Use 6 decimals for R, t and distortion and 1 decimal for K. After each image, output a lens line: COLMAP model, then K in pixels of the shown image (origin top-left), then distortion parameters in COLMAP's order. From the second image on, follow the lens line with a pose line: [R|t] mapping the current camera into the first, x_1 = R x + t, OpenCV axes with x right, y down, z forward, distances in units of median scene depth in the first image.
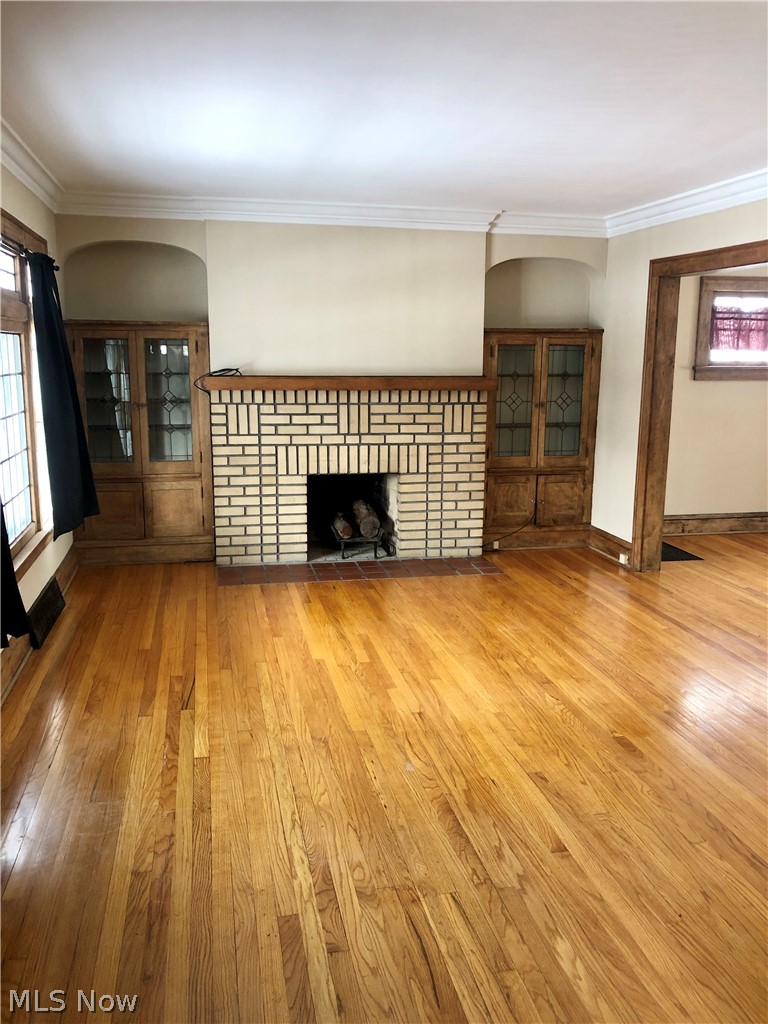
lens RADIAL K [[838.8, 0, 384.0], [0, 838.8, 512.0], [0, 0, 1]] dist [0.181254, -0.438258]
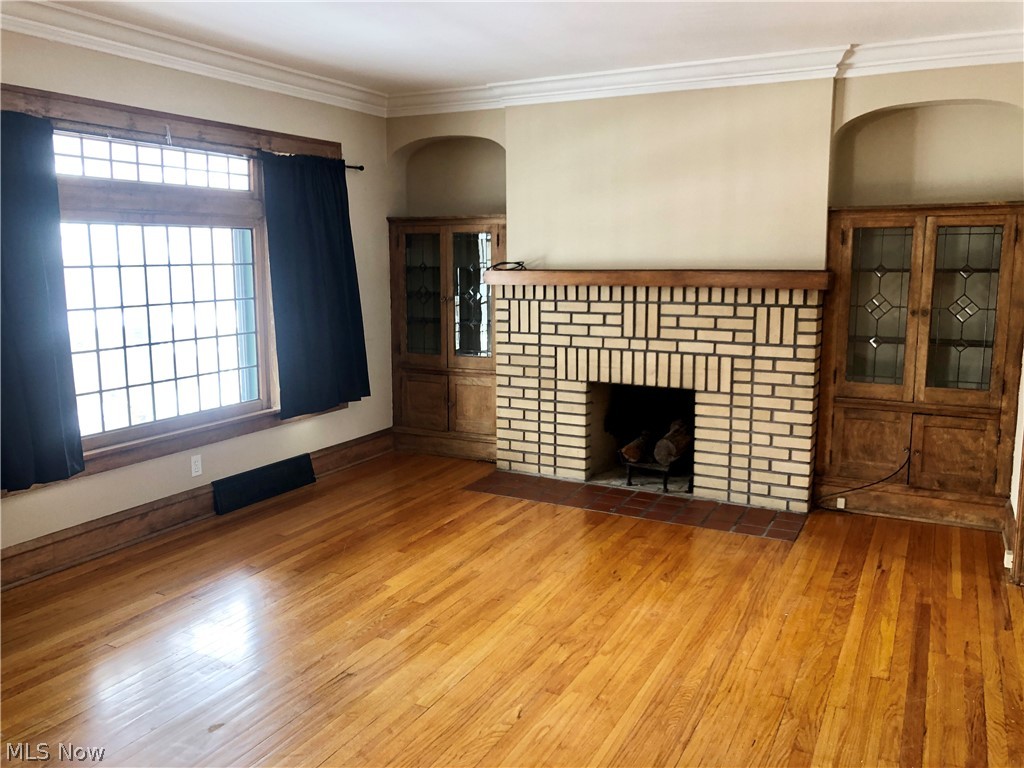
lens RADIAL K [[838.8, 0, 512.0], [0, 838.8, 384.0], [0, 0, 1]] dist [0.181254, -0.438258]
pose [[0.770911, 0.088924, -0.630705, 0.398742], [-0.111182, 0.993791, 0.004217, -0.036924], [0.627164, 0.066872, 0.776012, 0.272296]]
